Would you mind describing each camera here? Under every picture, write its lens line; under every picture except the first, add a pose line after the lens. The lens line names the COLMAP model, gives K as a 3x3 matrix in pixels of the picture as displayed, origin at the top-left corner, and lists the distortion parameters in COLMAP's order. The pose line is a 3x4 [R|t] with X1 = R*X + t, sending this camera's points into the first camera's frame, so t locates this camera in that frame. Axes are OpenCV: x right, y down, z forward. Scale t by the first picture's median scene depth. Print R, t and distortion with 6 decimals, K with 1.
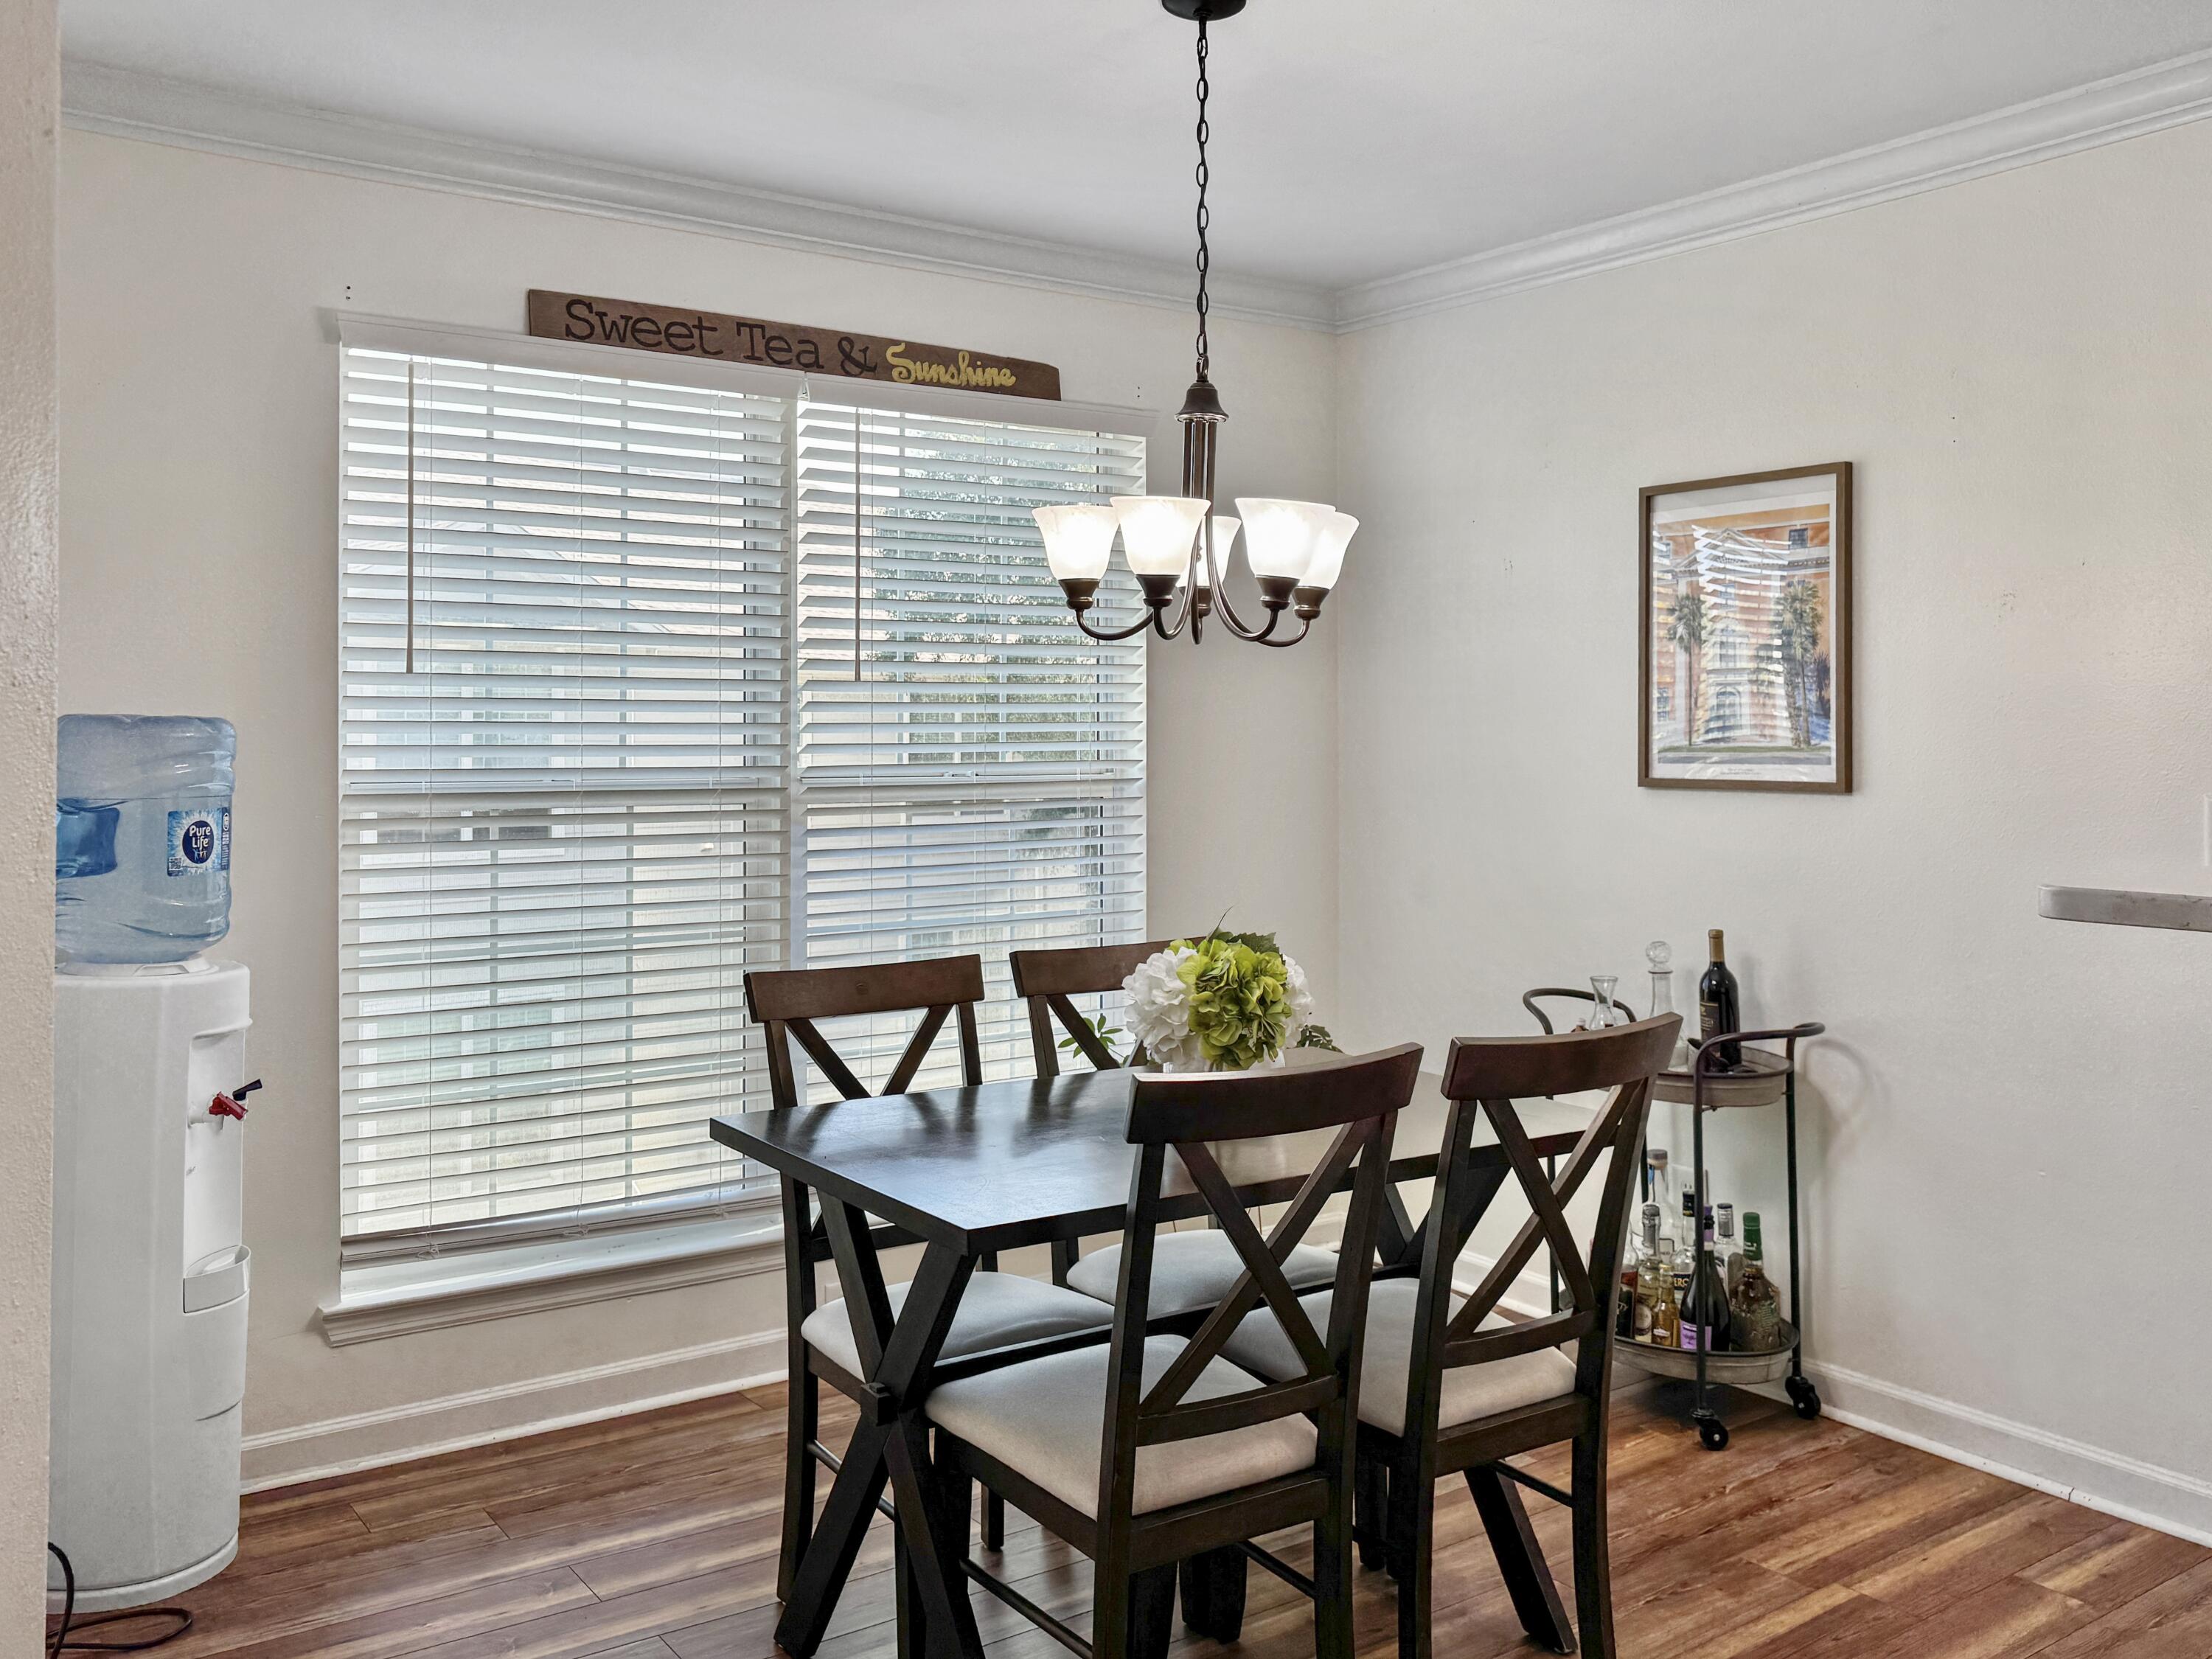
lens RADIAL K [[1810.6, 0, 1108.8], [0, 1810.6, 692.8], [0, 0, 1]] dist [-0.007962, -0.006409]
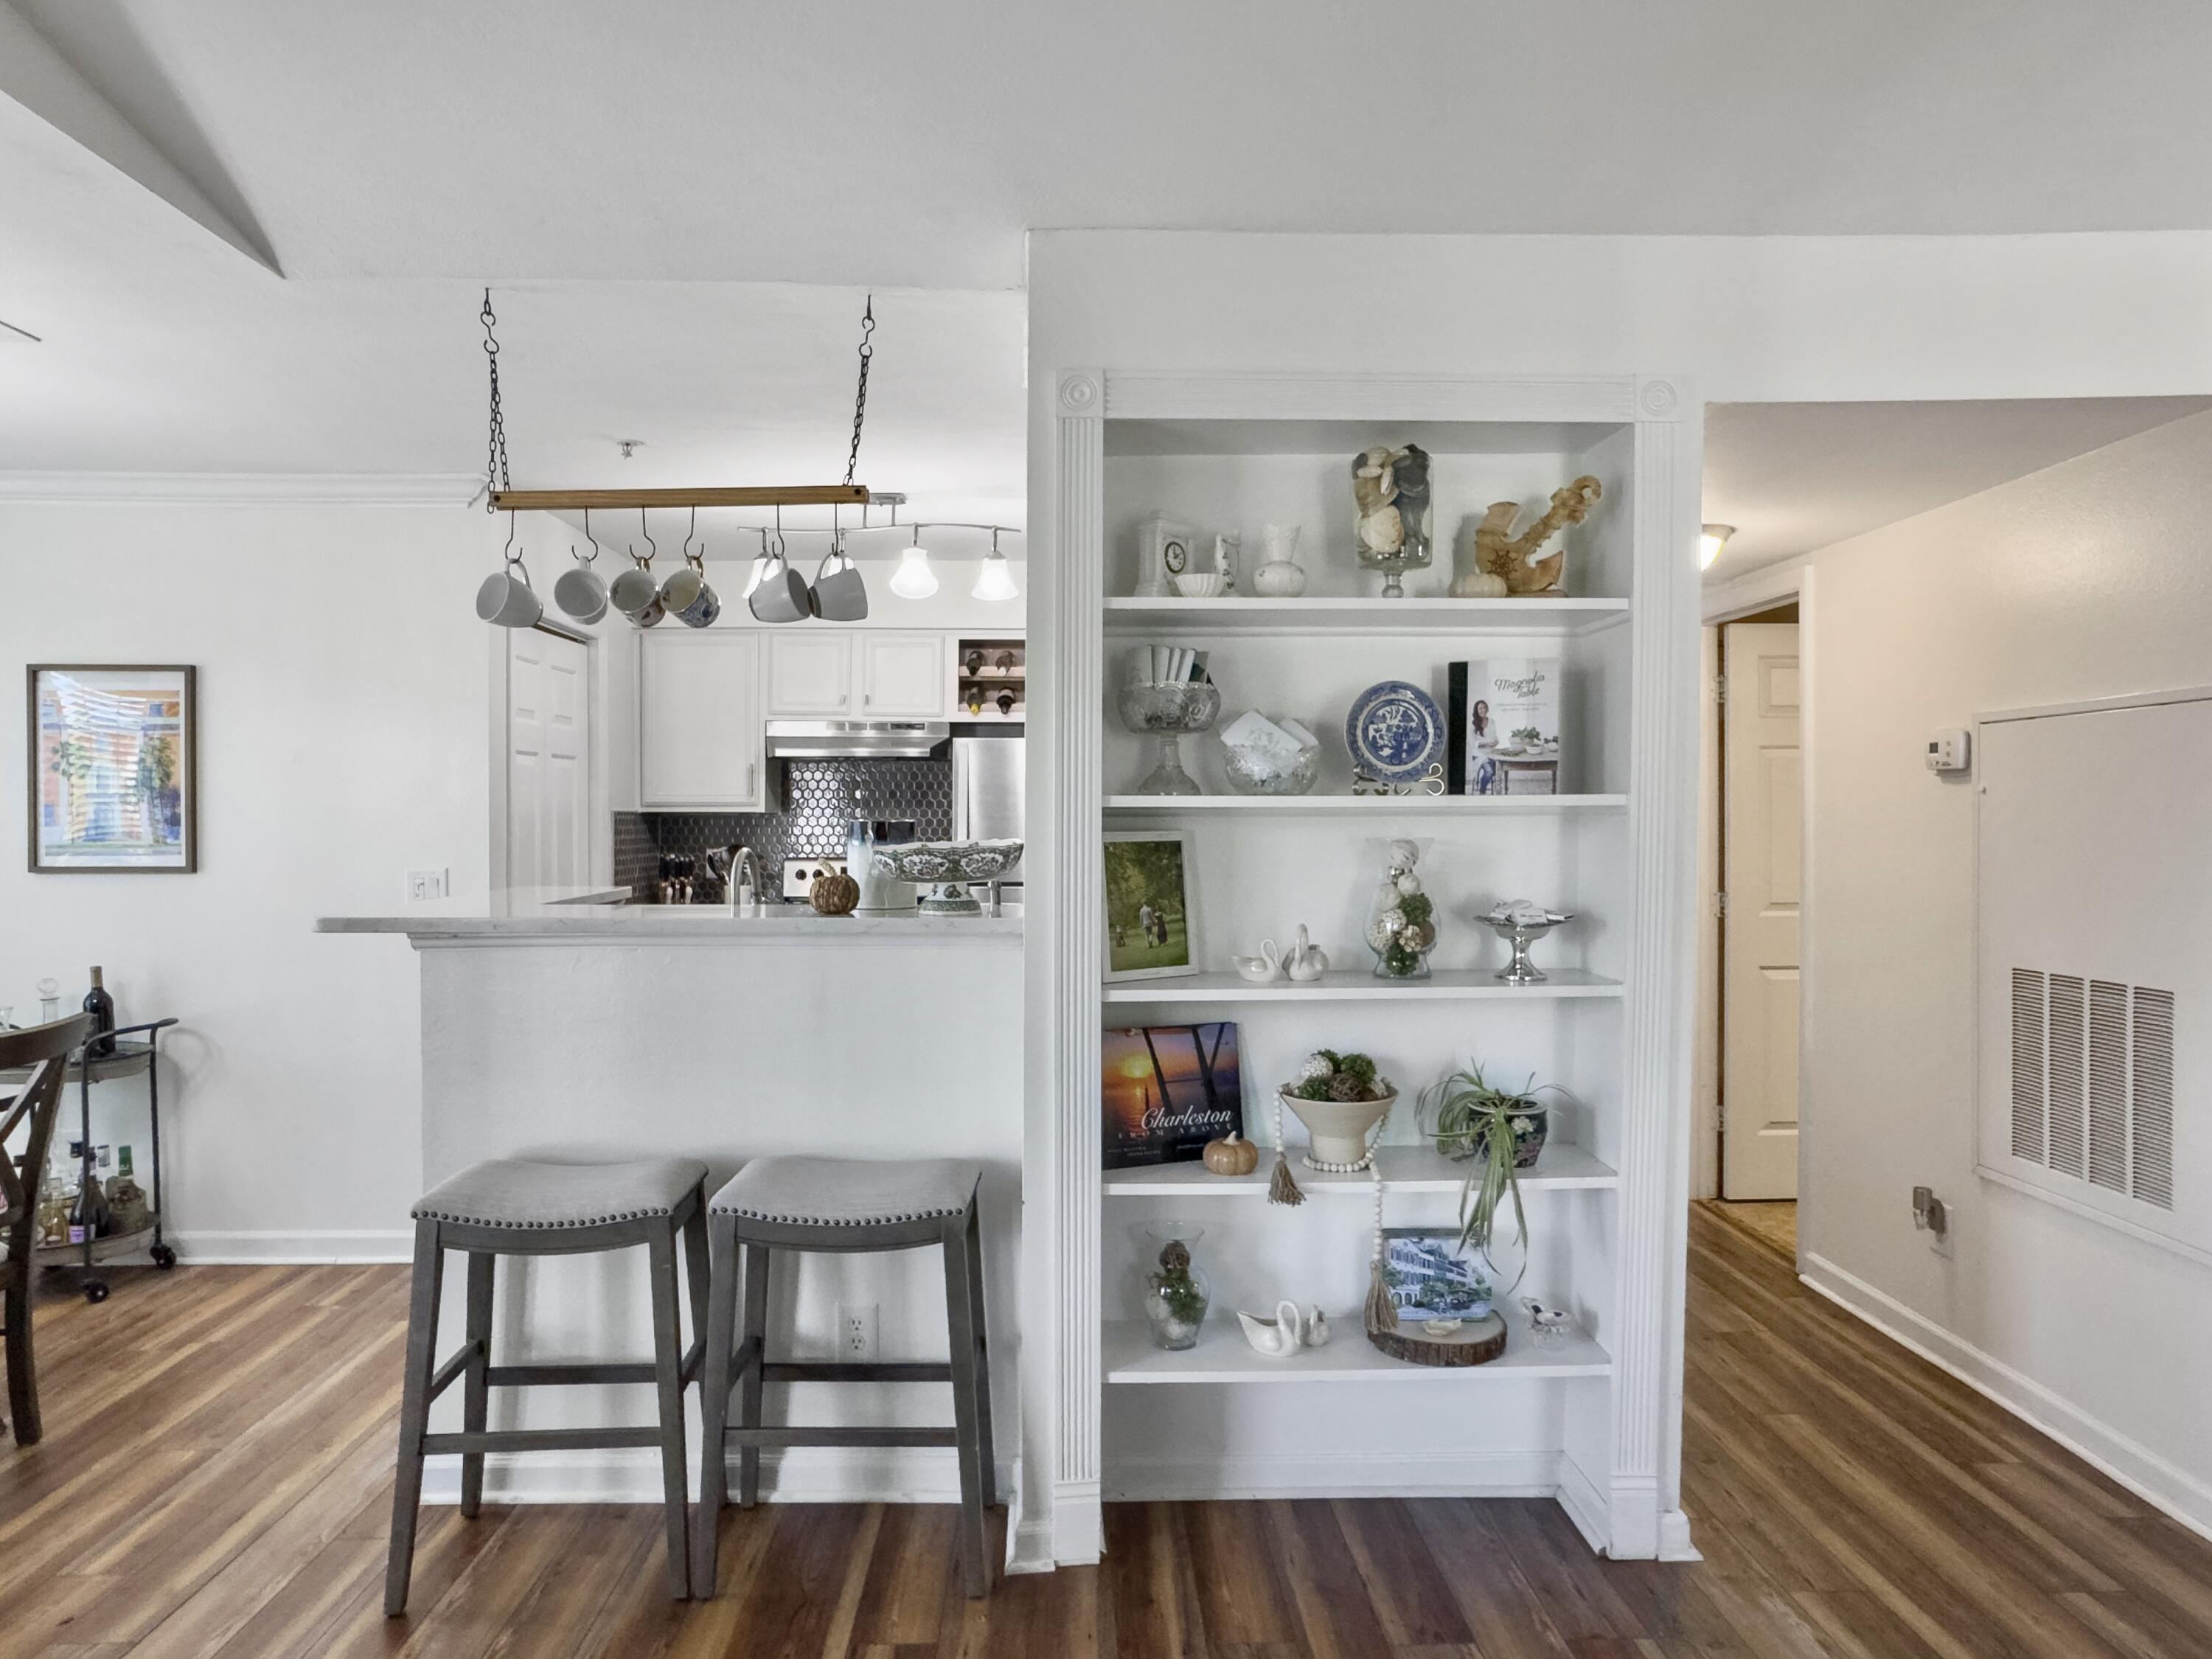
lens RADIAL K [[1352.7, 0, 1099.6], [0, 1352.7, 821.5], [0, 0, 1]] dist [-0.070234, 0.067460]
pose [[0.541690, -0.015796, 0.840430, -0.144050], [-0.016011, 0.999448, 0.029104, -0.036426], [-0.840426, -0.029221, 0.541138, -0.309453]]
